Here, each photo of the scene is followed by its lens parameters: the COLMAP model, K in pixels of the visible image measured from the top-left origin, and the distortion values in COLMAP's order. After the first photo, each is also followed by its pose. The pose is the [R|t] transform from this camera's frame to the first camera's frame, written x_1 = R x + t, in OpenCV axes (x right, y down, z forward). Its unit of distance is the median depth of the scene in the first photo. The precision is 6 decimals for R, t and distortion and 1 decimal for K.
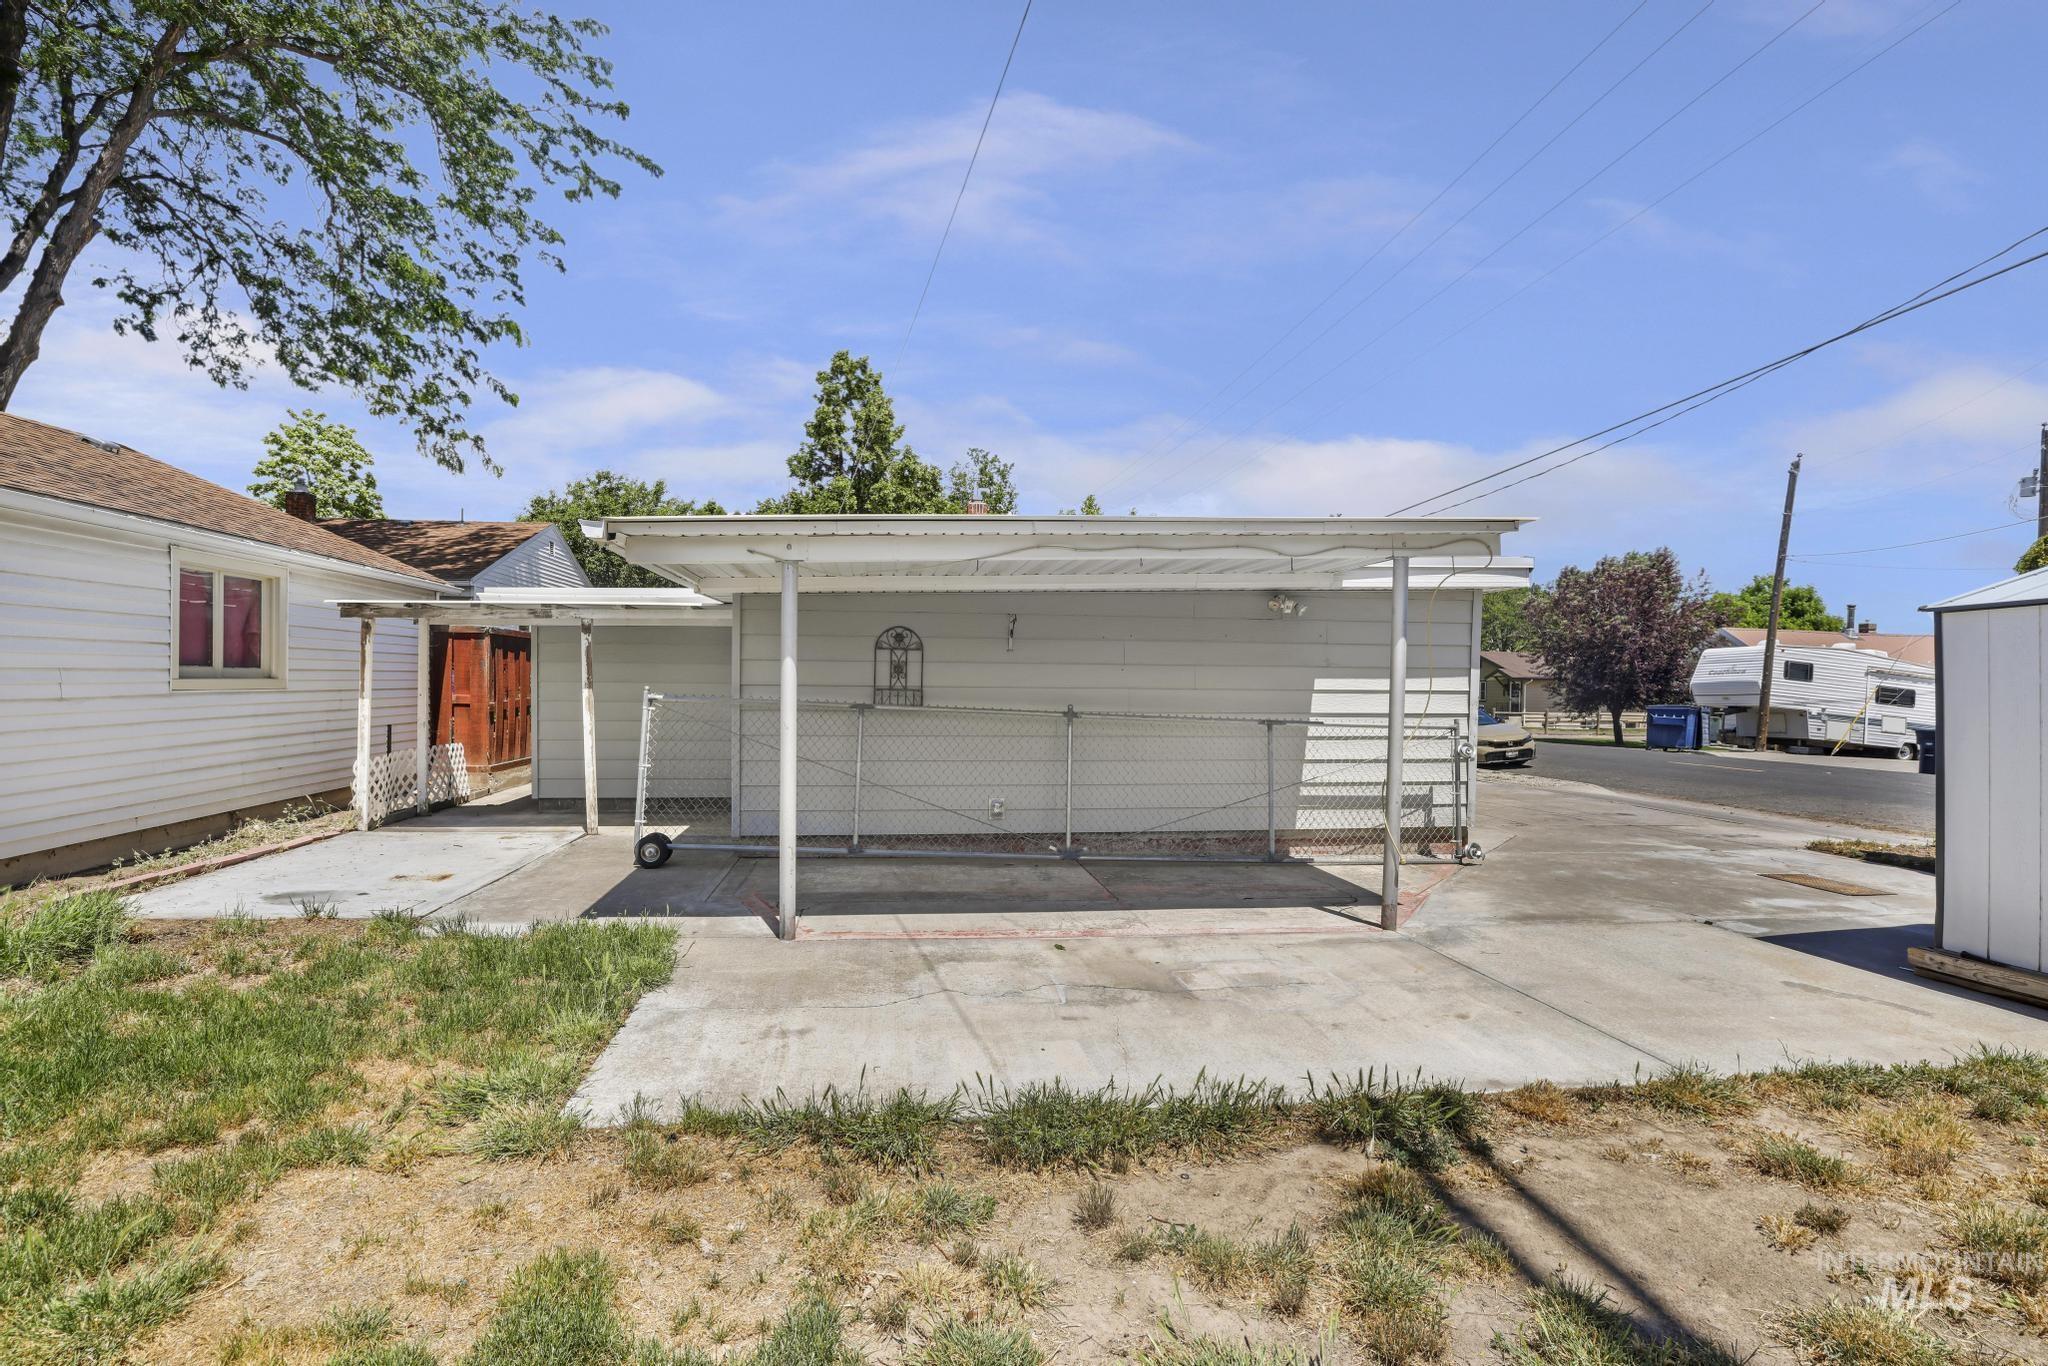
lens RADIAL K [[908.9, 0, 996.8], [0, 908.9, 675.8], [0, 0, 1]] dist [-0.028062, 0.013650]
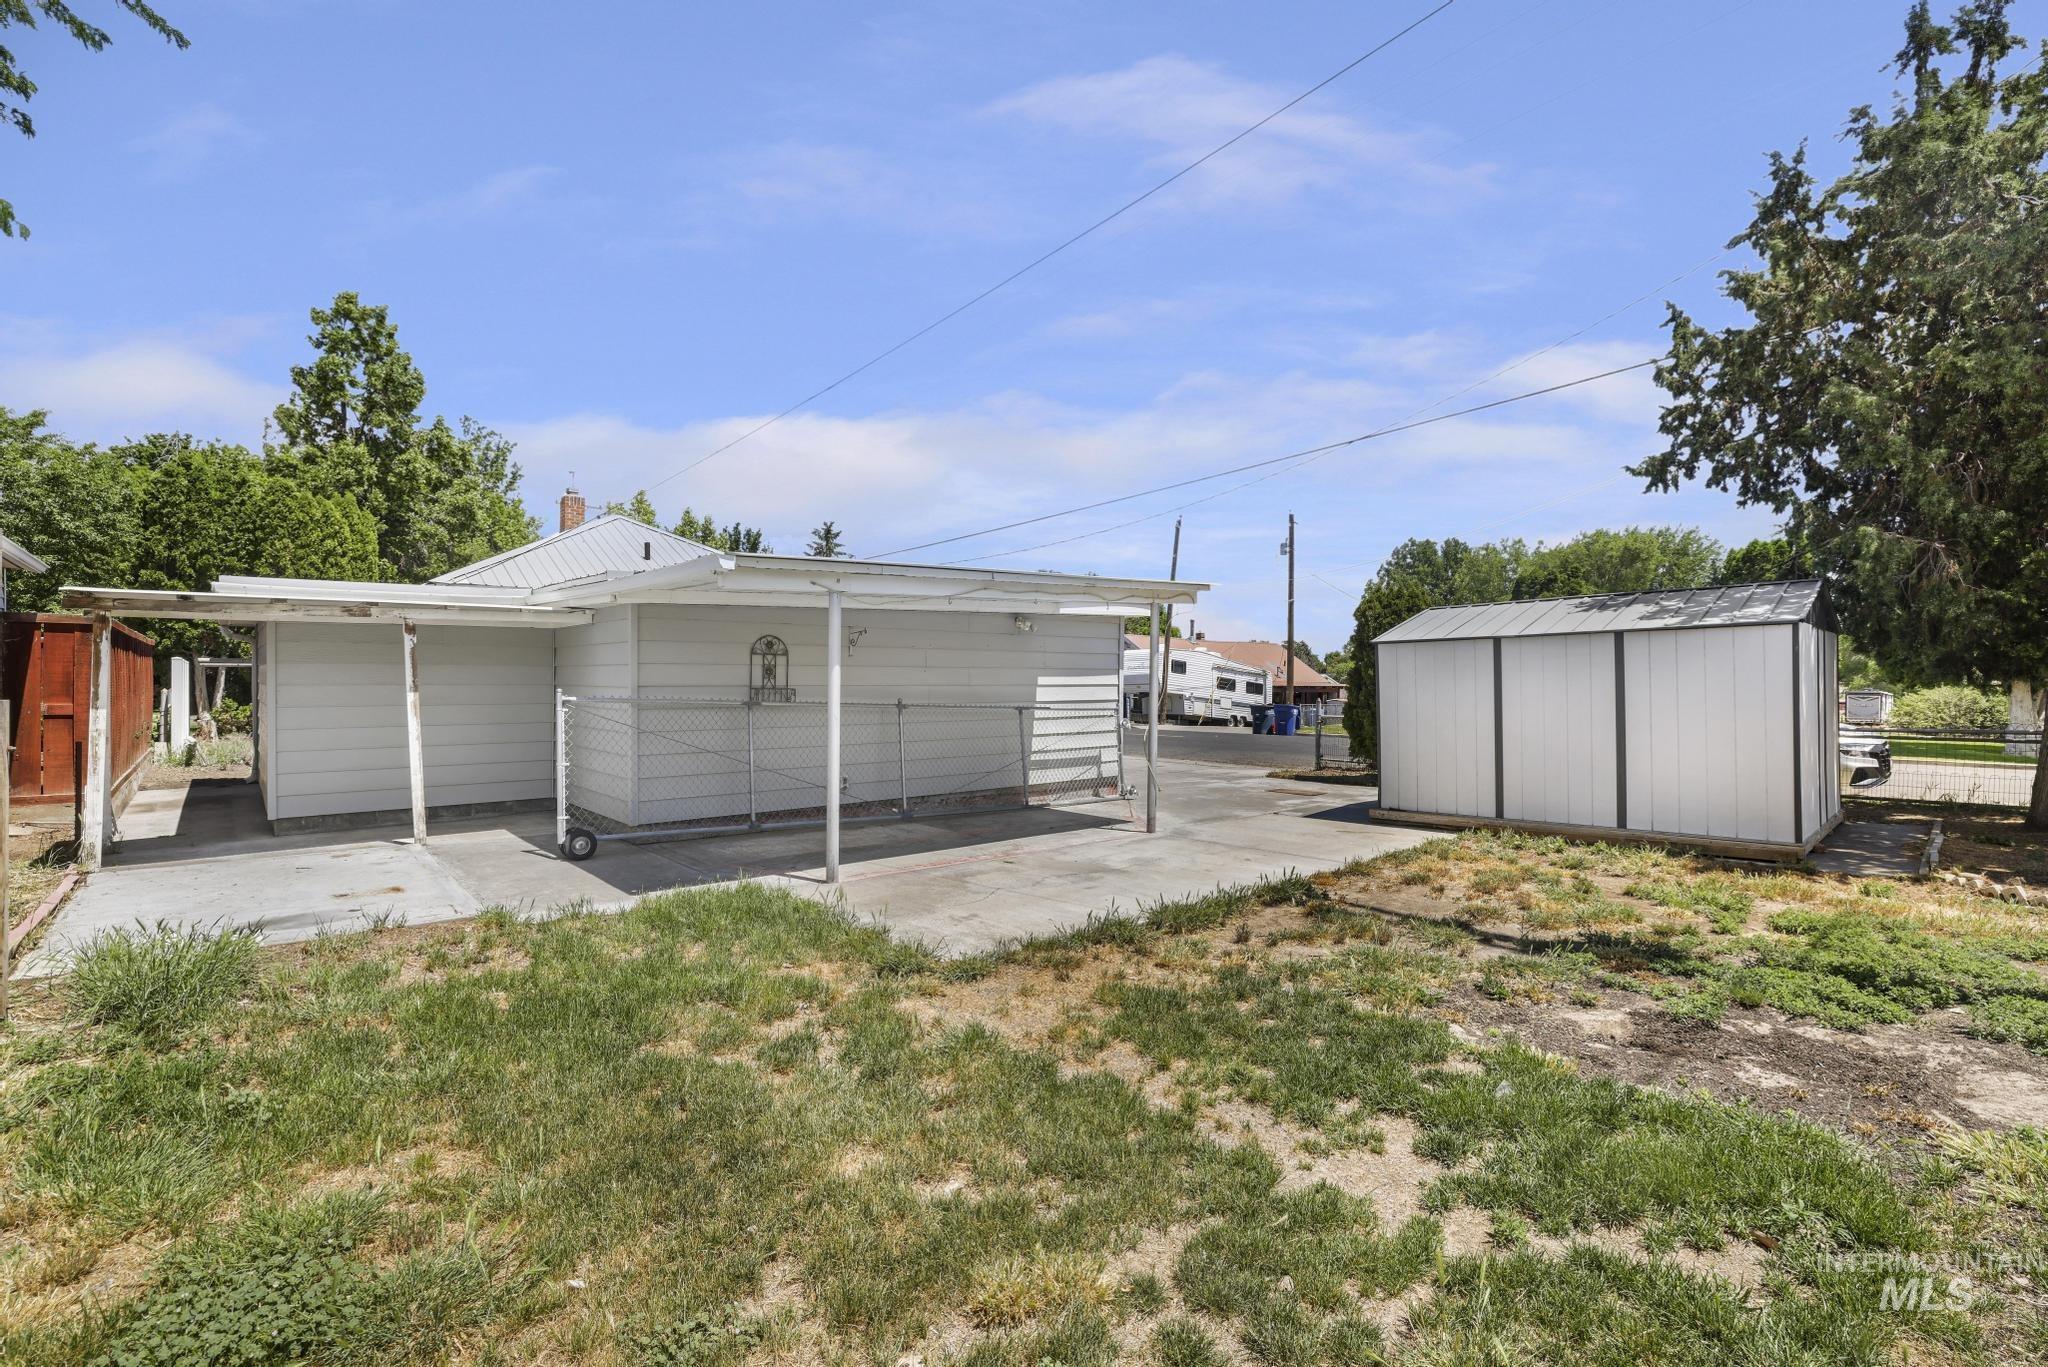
lens RADIAL K [[908.9, 0, 996.8], [0, 908.9, 676.3], [0, 0, 1]] dist [-0.028062, 0.013650]
pose [[0.830913, -0.006777, 0.556362, -0.485230], [0.003132, 0.999967, 0.007503, -0.008214], [-0.556394, -0.004492, 0.830906, -0.133051]]
